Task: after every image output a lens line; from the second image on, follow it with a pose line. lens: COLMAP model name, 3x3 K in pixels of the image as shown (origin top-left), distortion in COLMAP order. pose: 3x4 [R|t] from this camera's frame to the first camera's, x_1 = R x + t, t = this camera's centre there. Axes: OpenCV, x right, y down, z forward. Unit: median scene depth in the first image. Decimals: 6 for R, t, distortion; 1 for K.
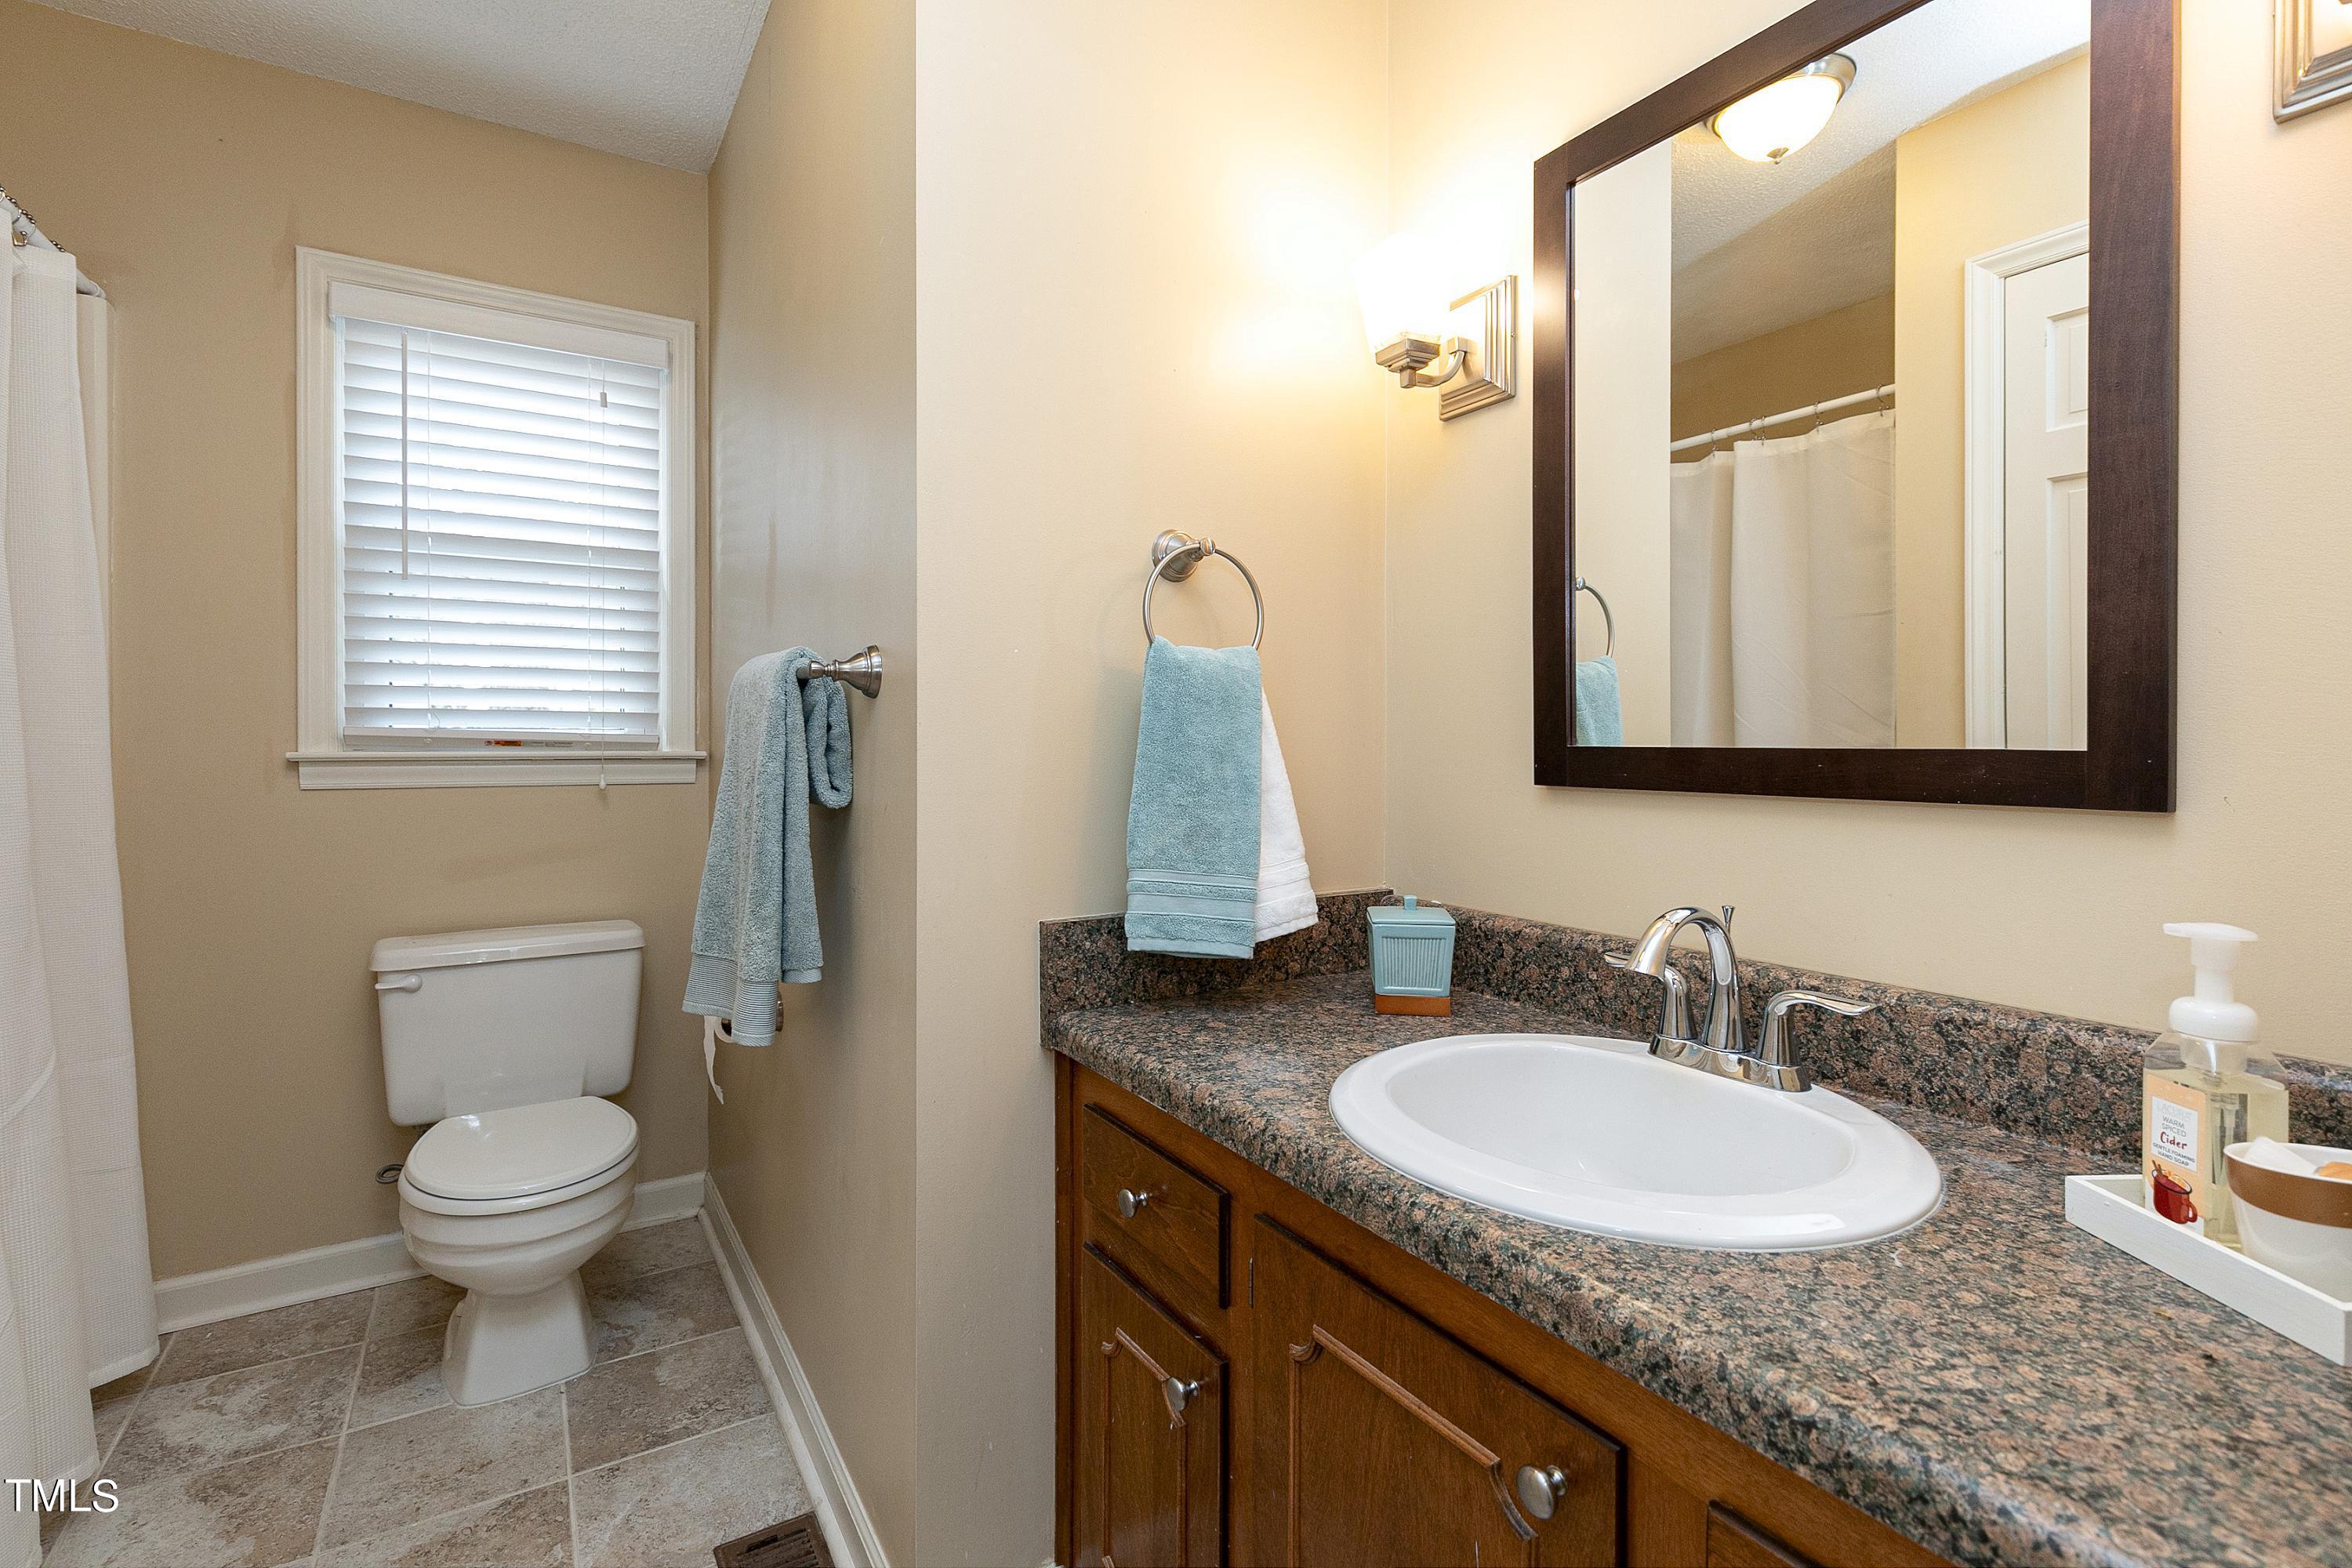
lens RADIAL K [[1100.5, 0, 1170.4], [0, 1100.5, 778.3], [0, 0, 1]] dist [0.010275, 0.000124]
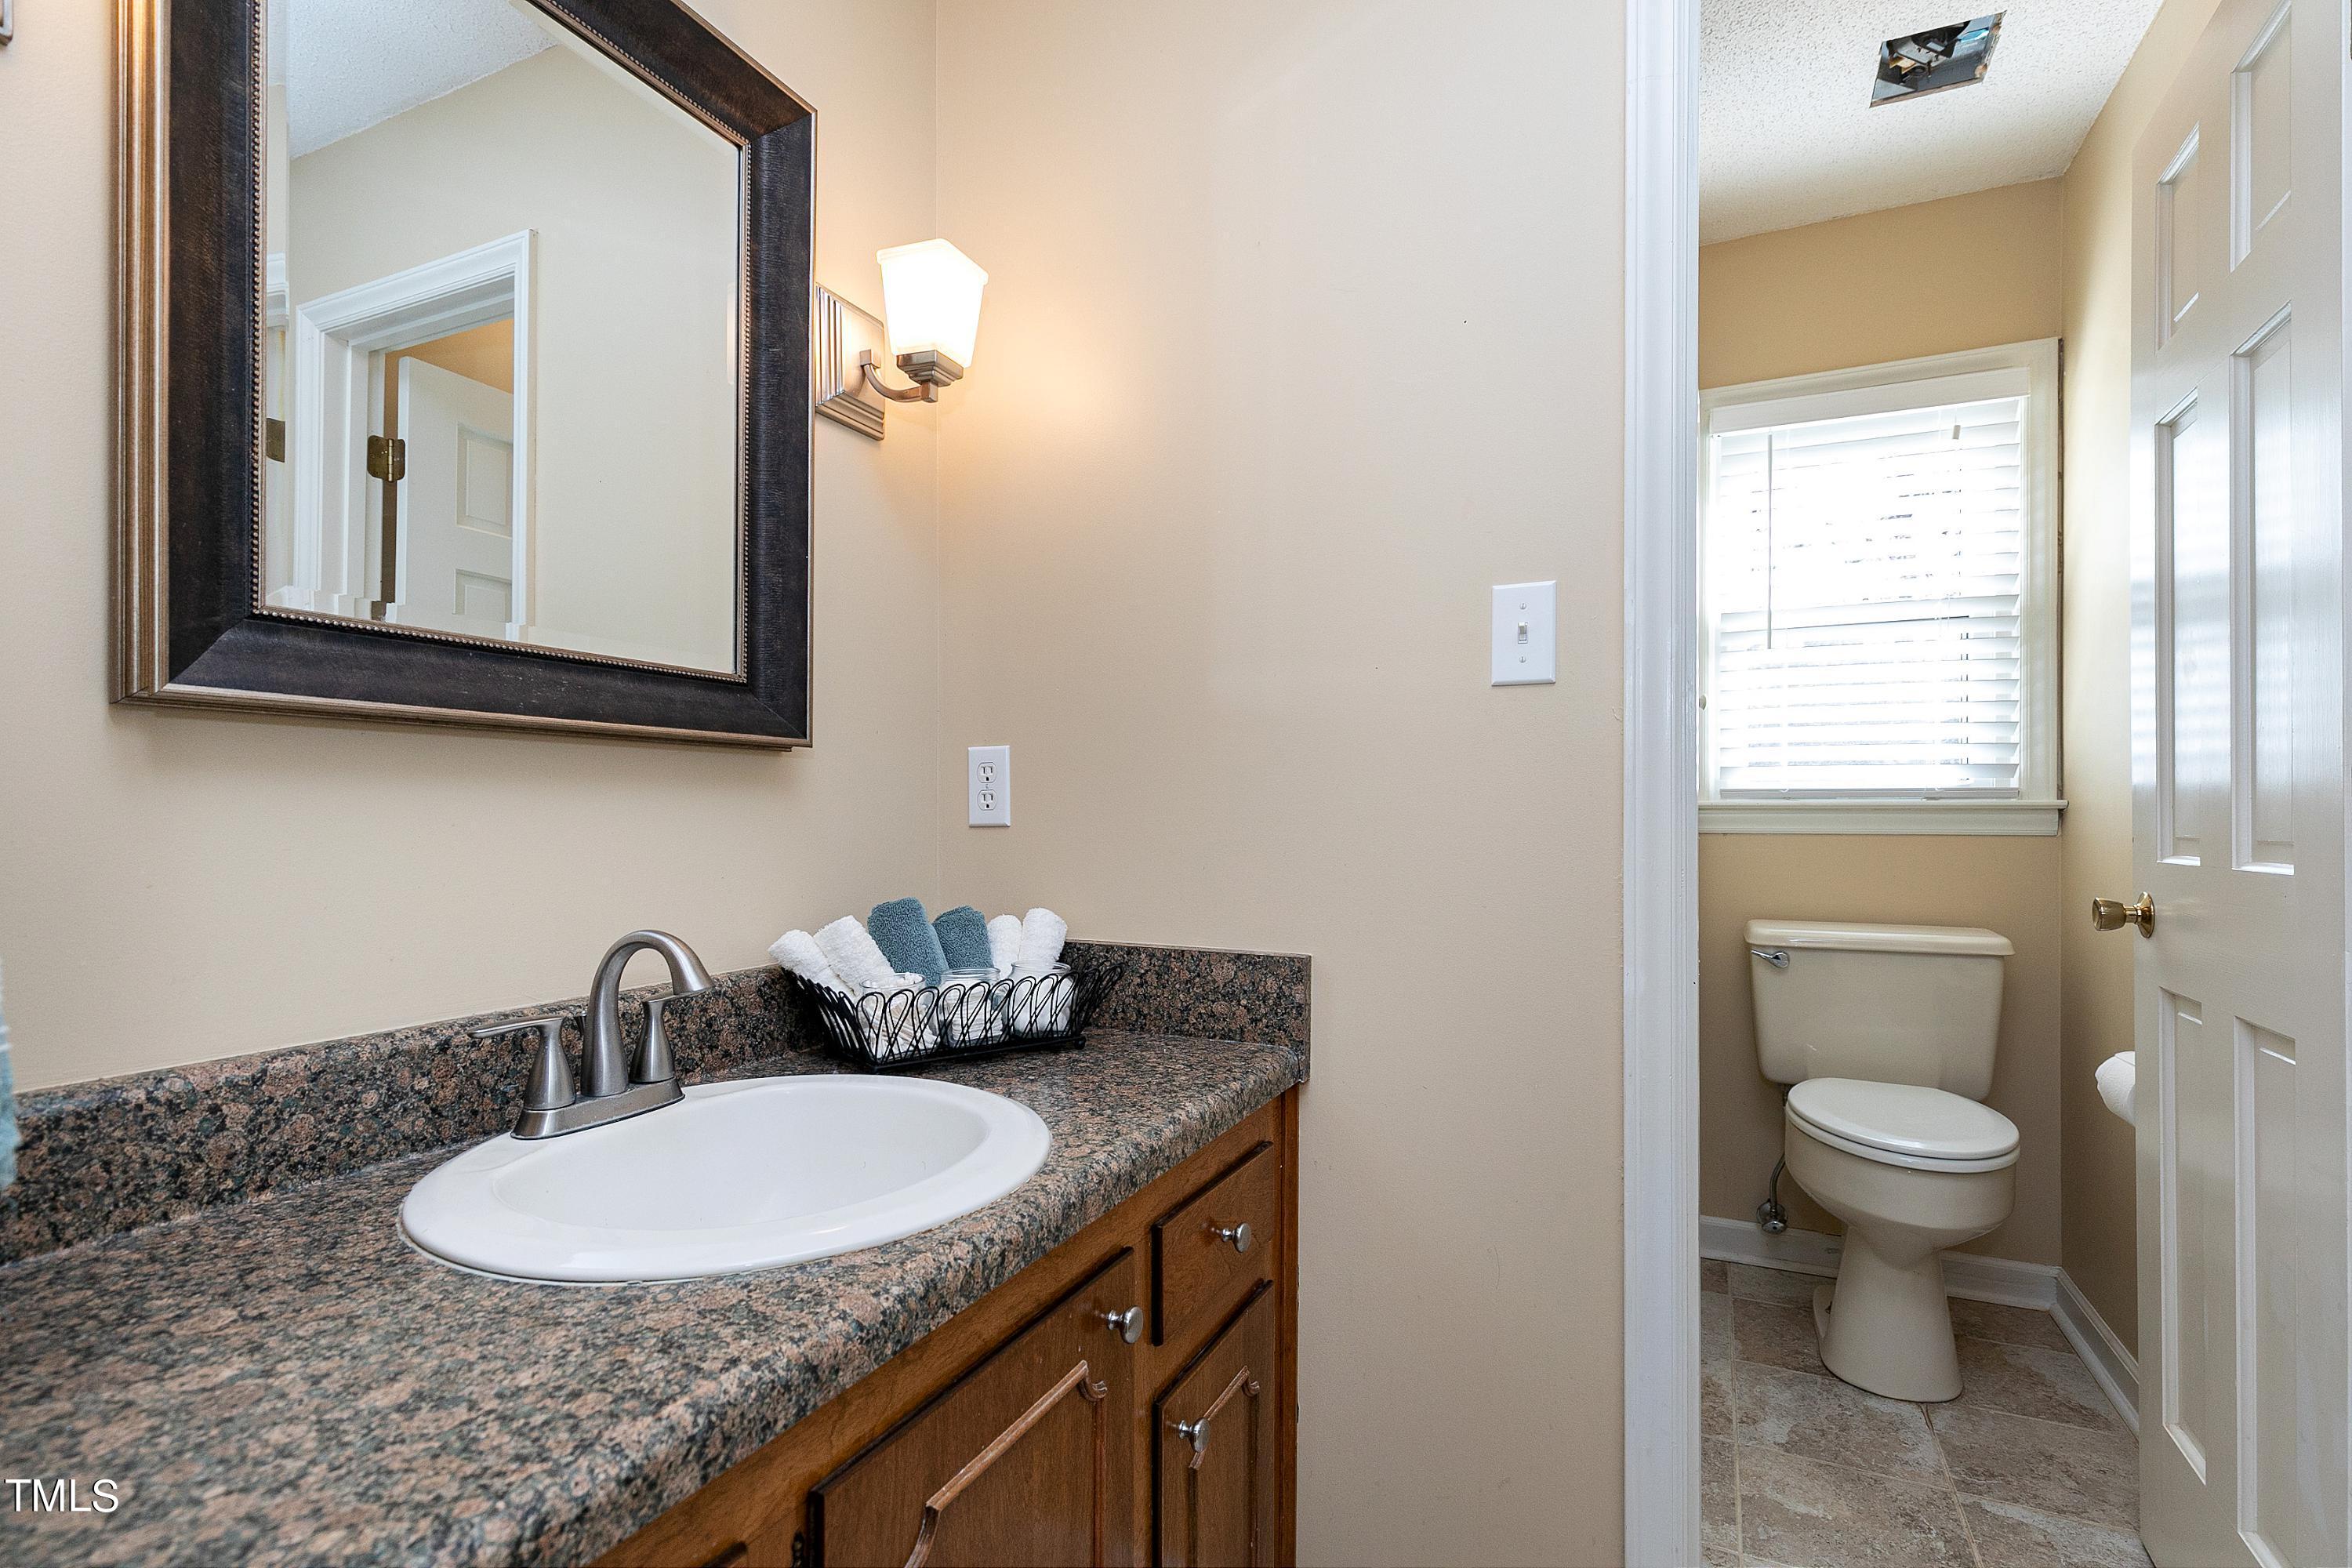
lens RADIAL K [[1100.5, 0, 1170.4], [0, 1100.5, 778.3], [0, 0, 1]] dist [0.010275, 0.000124]
pose [[-0.550370, 0.017809, 0.834731, -0.545420], [0.026857, 0.999633, -0.003619, -0.004316], [-0.834489, 0.020427, -0.550646, 1.101678]]
